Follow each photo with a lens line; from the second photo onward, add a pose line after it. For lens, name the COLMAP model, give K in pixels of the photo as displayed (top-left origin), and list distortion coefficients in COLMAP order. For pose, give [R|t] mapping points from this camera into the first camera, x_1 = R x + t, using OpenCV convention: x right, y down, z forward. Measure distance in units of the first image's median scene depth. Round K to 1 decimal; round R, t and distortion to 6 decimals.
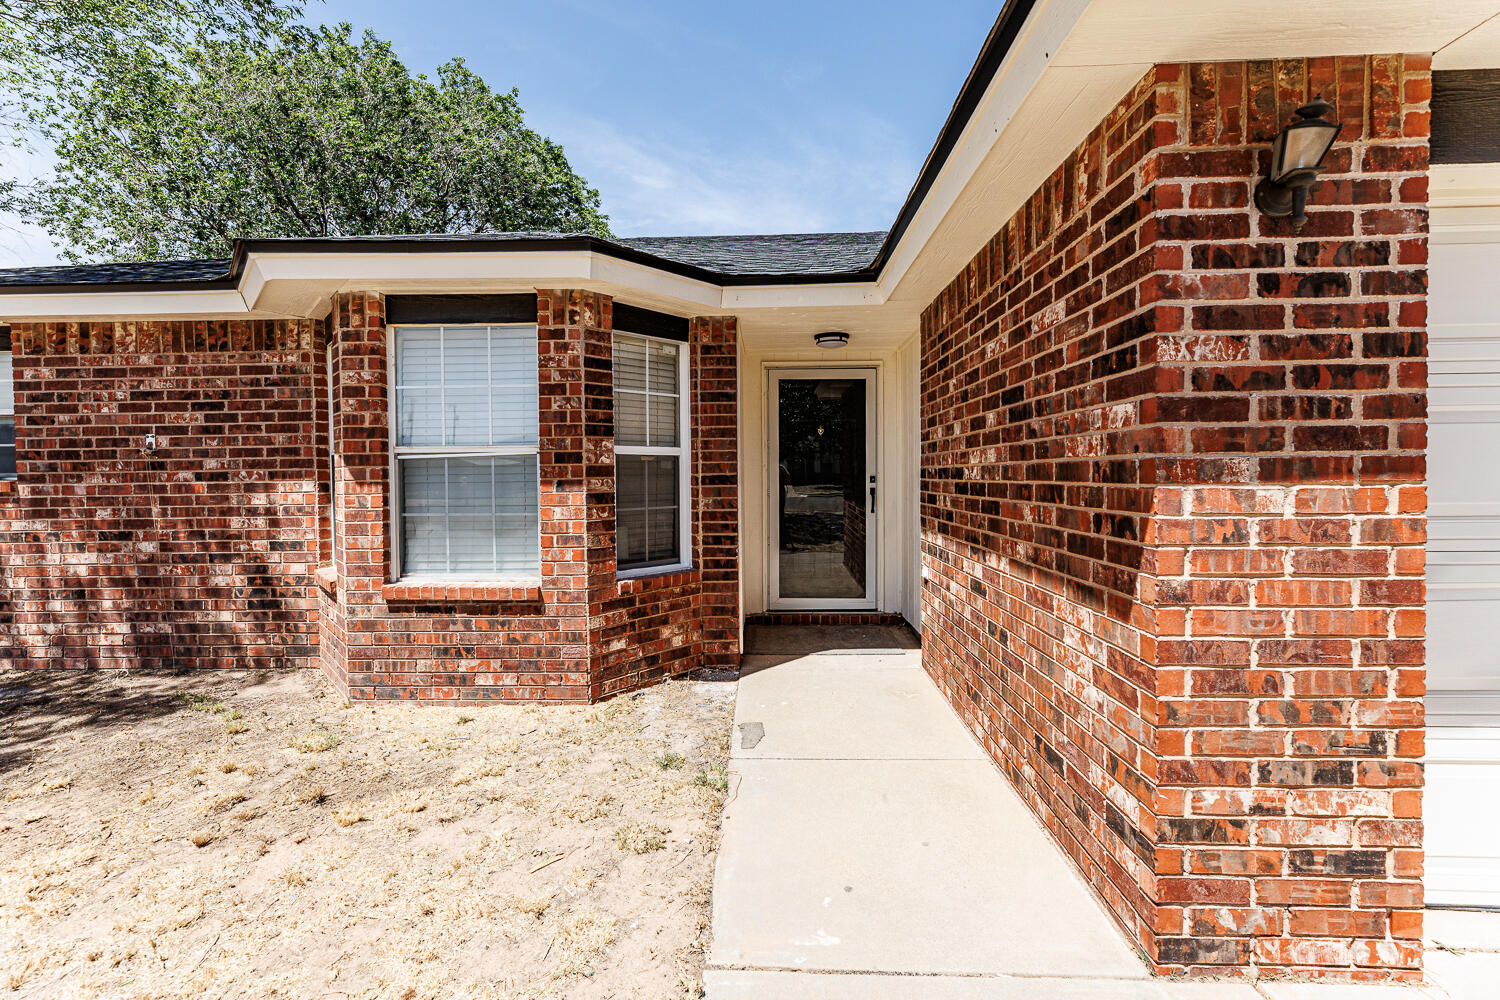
lens RADIAL K [[613.0, 0, 747.4], [0, 613.0, 481.5], [0, 0, 1]] dist [0.001105, 0.000494]
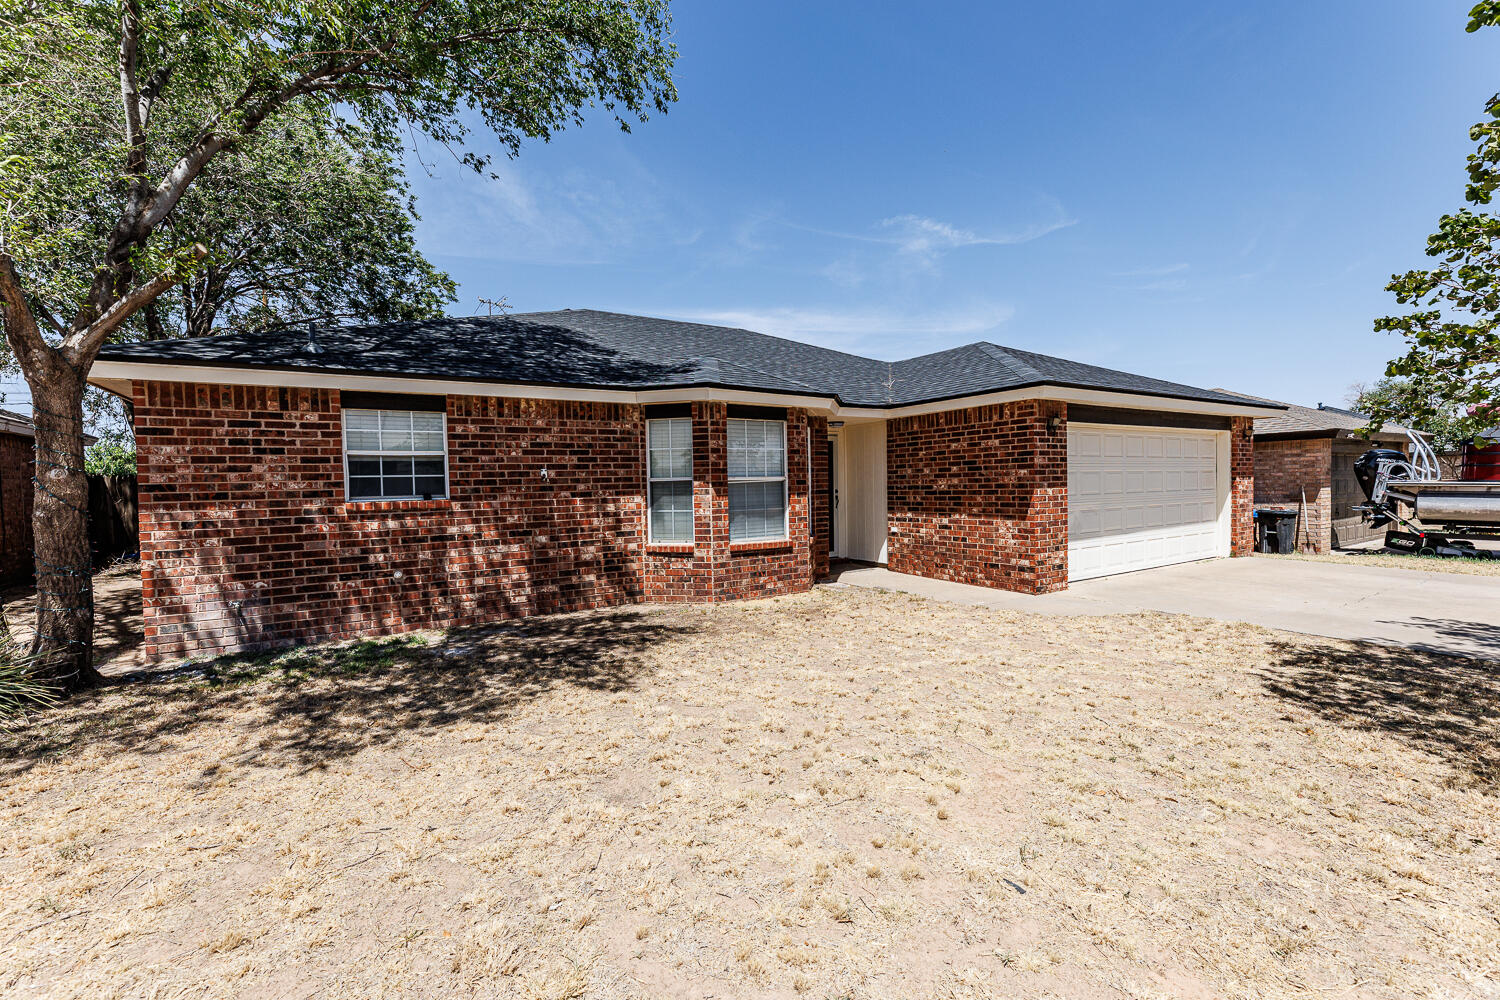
lens RADIAL K [[621.4, 0, 748.8], [0, 621.4, 499.2], [0, 0, 1]] dist [-0.003098, -0.000281]
pose [[0.835340, -0.021580, 0.549310, -1.620692], [0.021338, 0.999749, 0.006827, 0.002990], [-0.549319, 0.006018, 0.835591, -0.755602]]
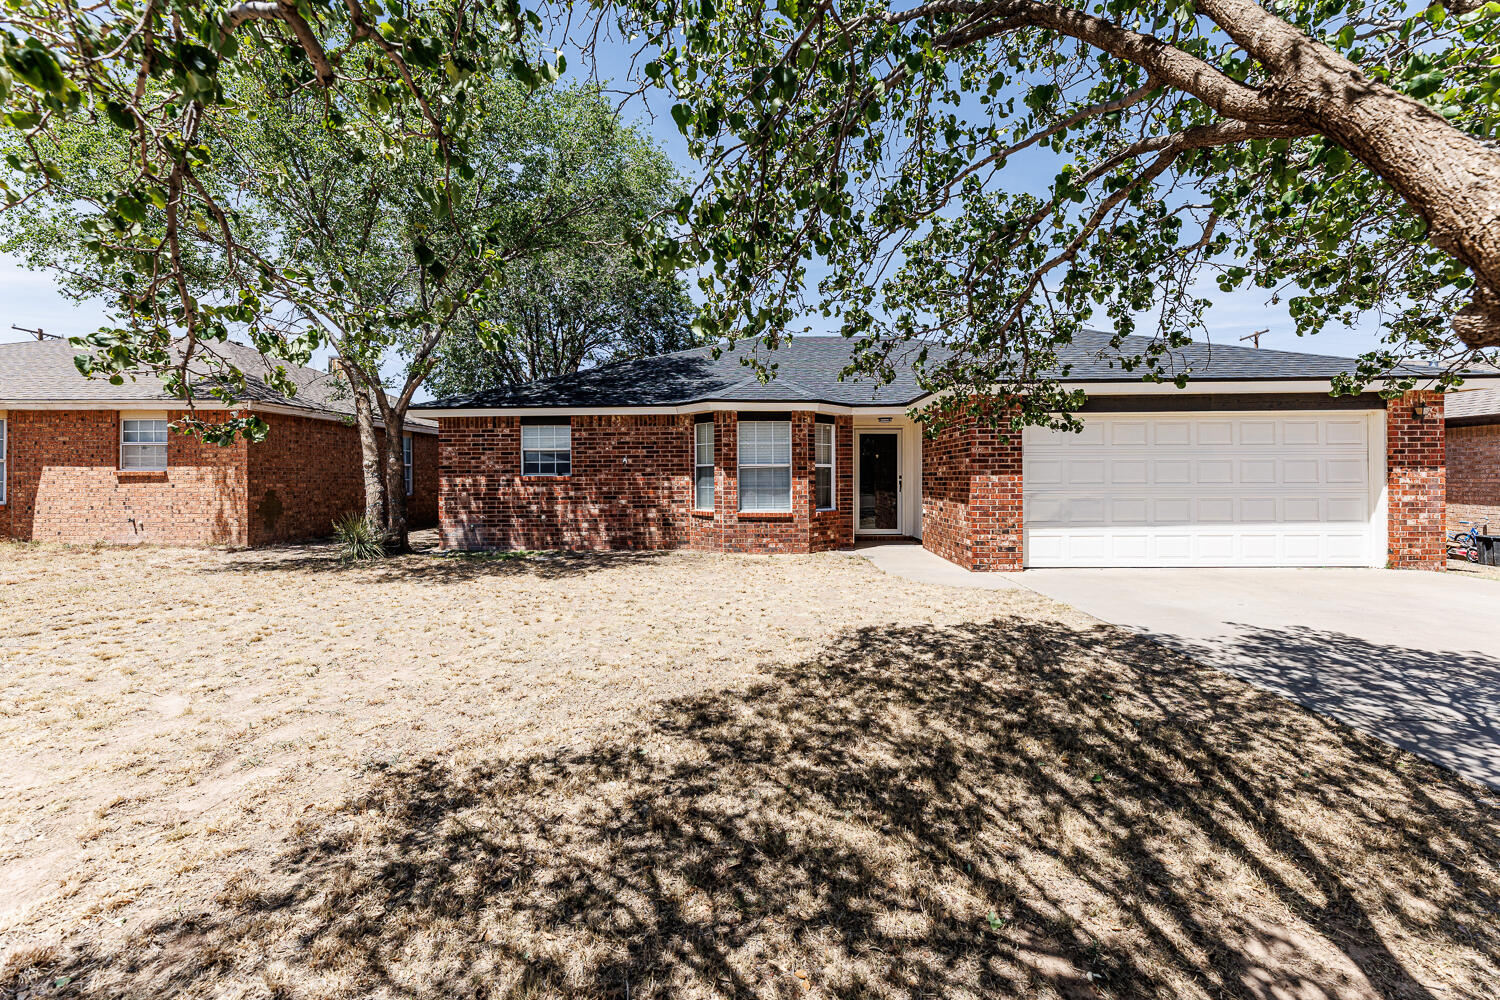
lens RADIAL K [[604.3, 0, 751.3], [0, 604.3, 472.9], [0, 0, 1]] dist [0.001439, -0.000032]
pose [[0.999801, 0.003649, 0.019603, -0.559829], [-0.003233, 0.999770, -0.021211, 0.042382], [-0.019676, 0.021144, 0.999583, -1.763536]]
